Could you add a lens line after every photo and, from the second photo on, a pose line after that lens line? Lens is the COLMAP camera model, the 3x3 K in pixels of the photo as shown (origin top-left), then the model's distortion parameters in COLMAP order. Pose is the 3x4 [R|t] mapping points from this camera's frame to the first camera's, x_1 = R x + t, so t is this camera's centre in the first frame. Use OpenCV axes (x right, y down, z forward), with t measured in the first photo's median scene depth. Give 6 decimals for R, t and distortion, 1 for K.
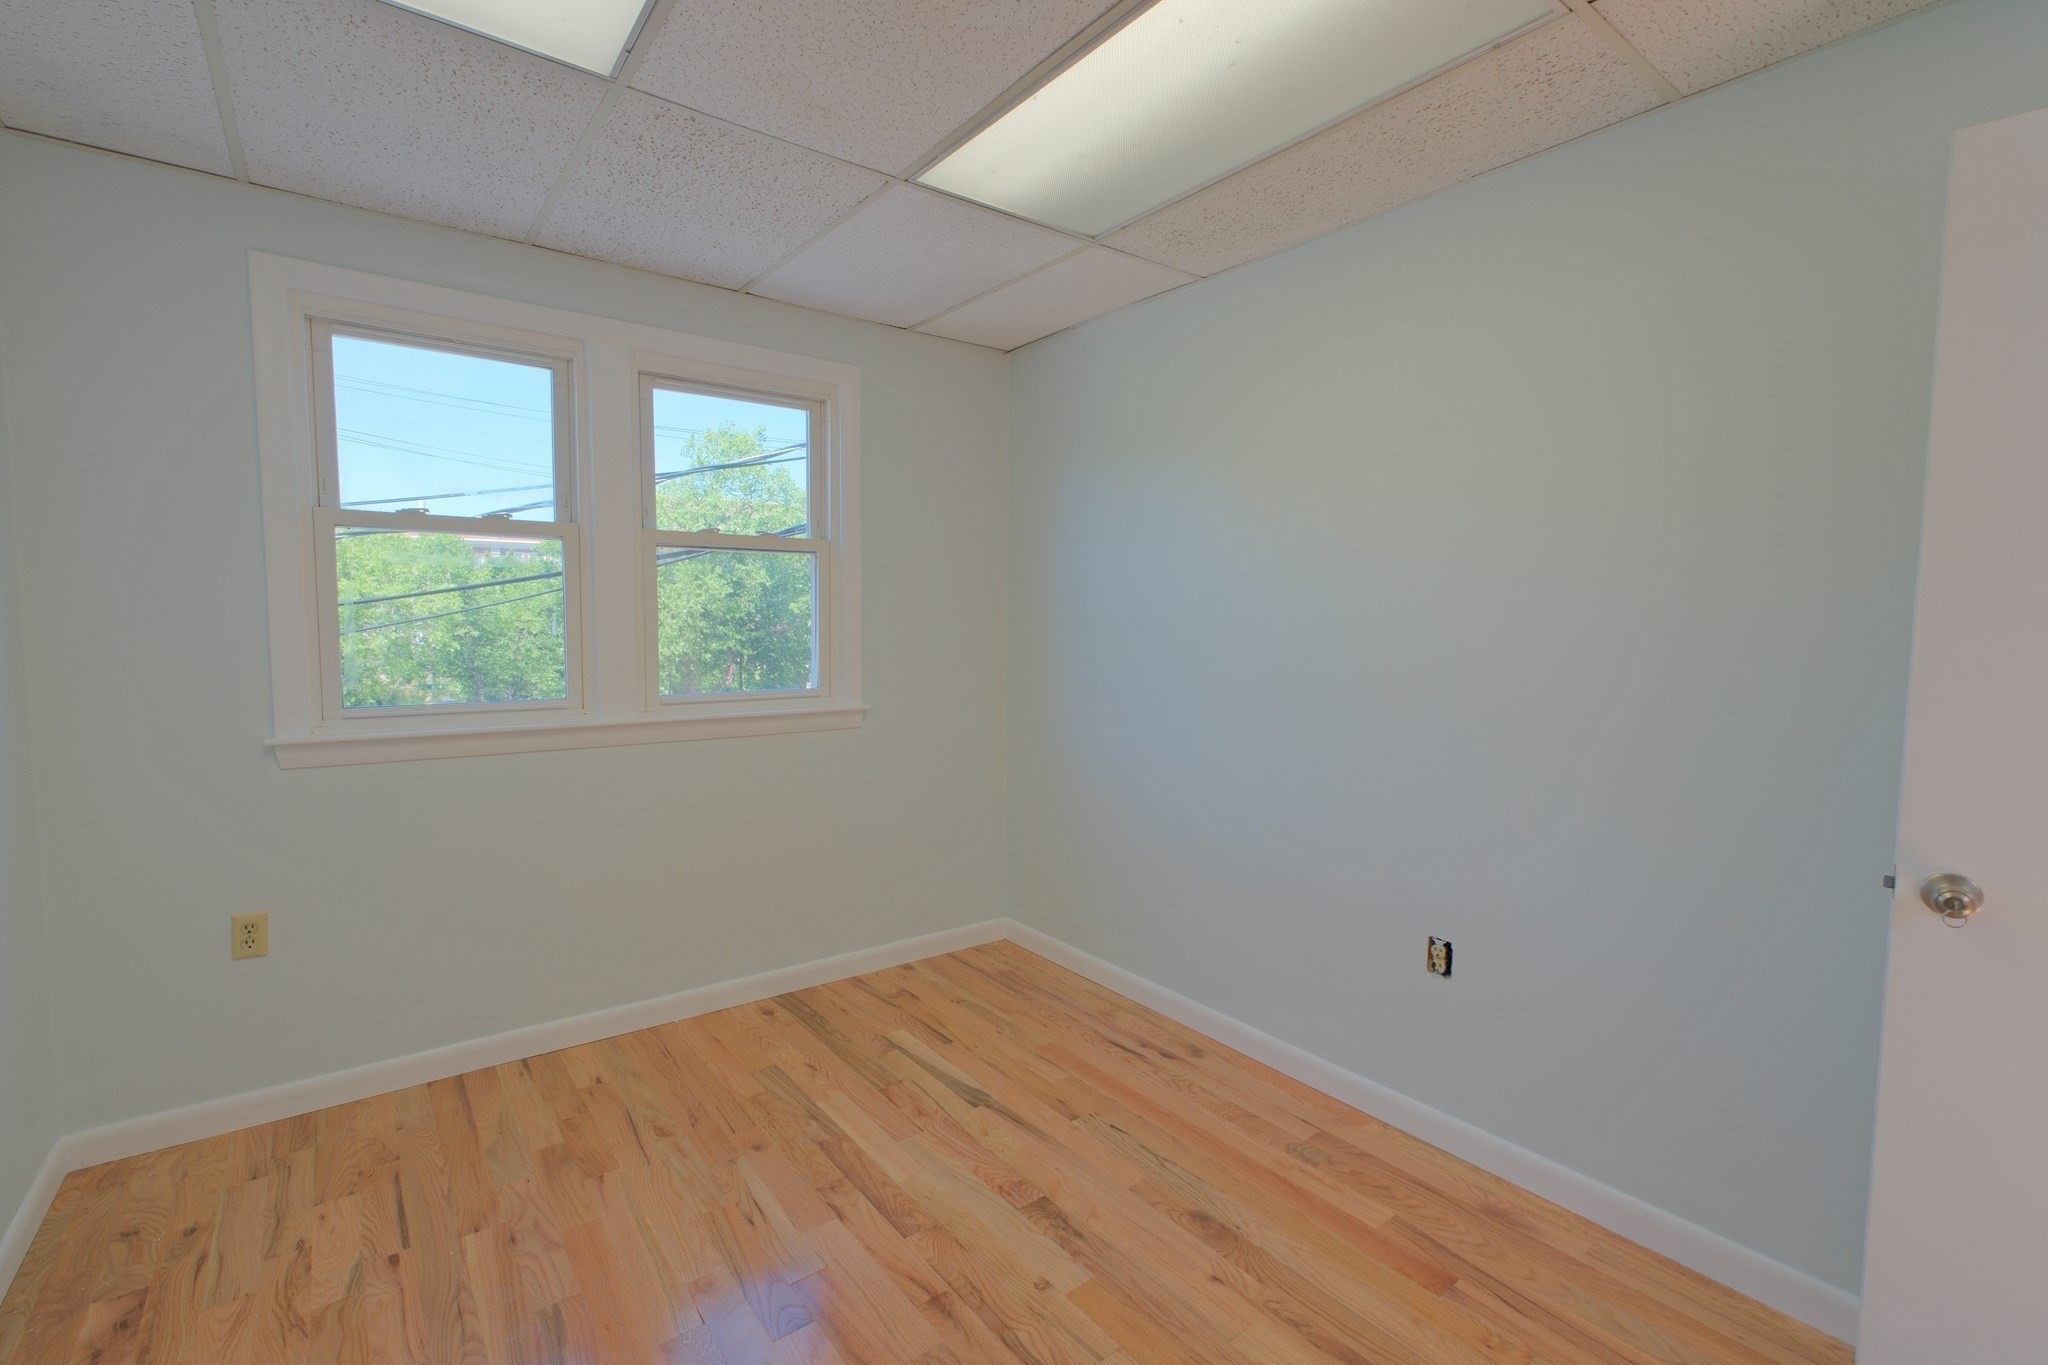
lens RADIAL K [[898.2, 0, 1028.5], [0, 898.2, 687.1], [0, 0, 1]] dist [0.000955, 0.000342]
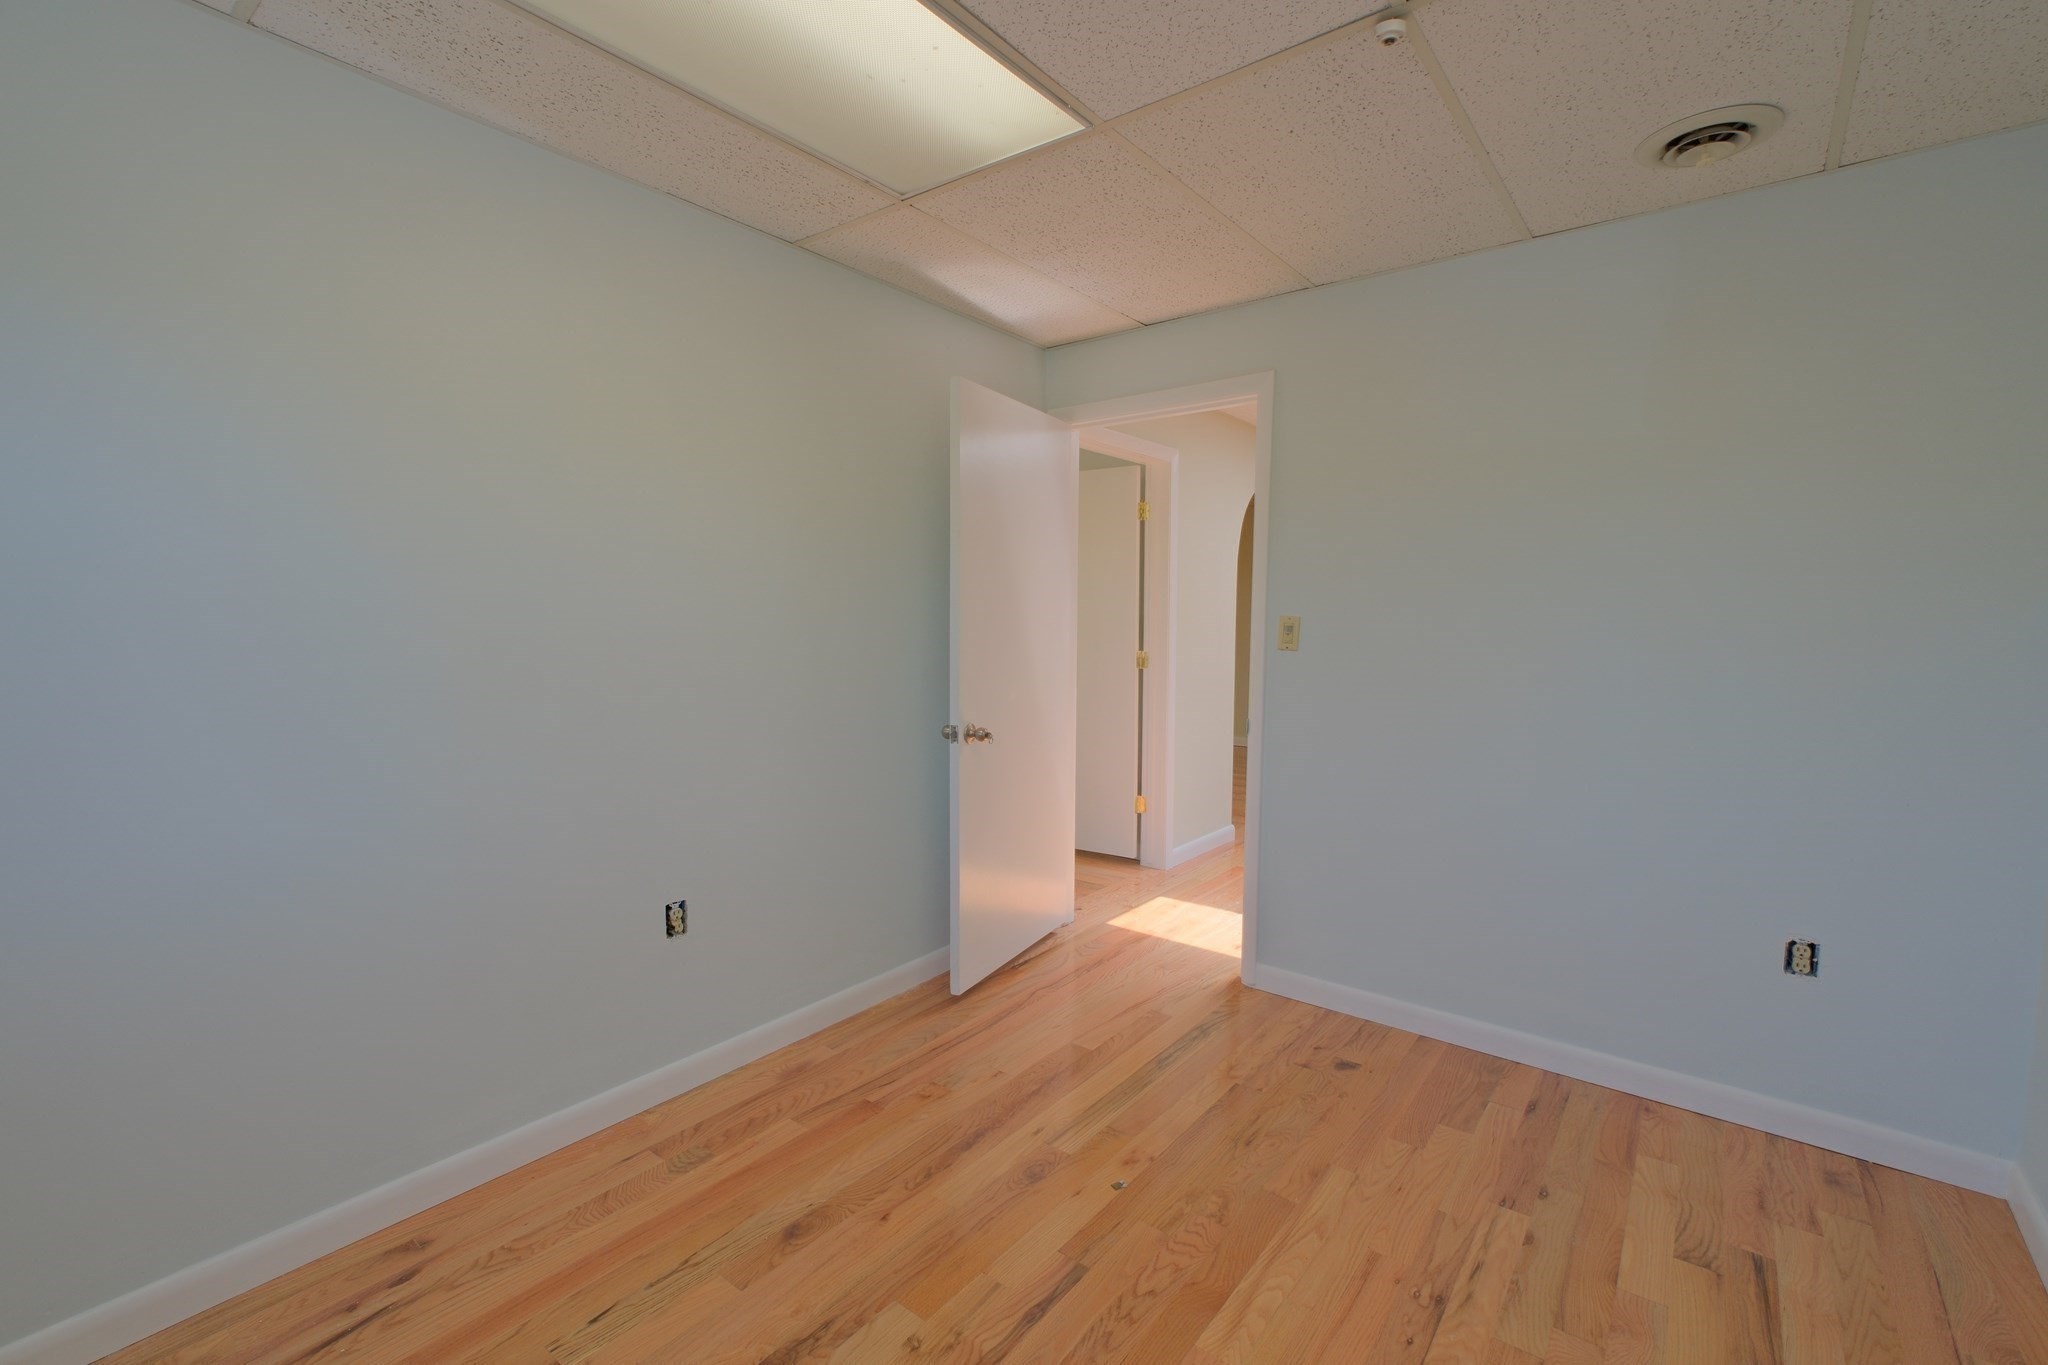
lens RADIAL K [[898.2, 0, 1022.0], [0, 898.2, 681.6], [0, 0, 1]] dist [0.000955, 0.000342]
pose [[-0.240602, -0.082328, 0.967126, -0.713974], [0.065844, 0.992717, 0.100887, -0.066499], [-0.968388, 0.087953, -0.233429, 0.902826]]
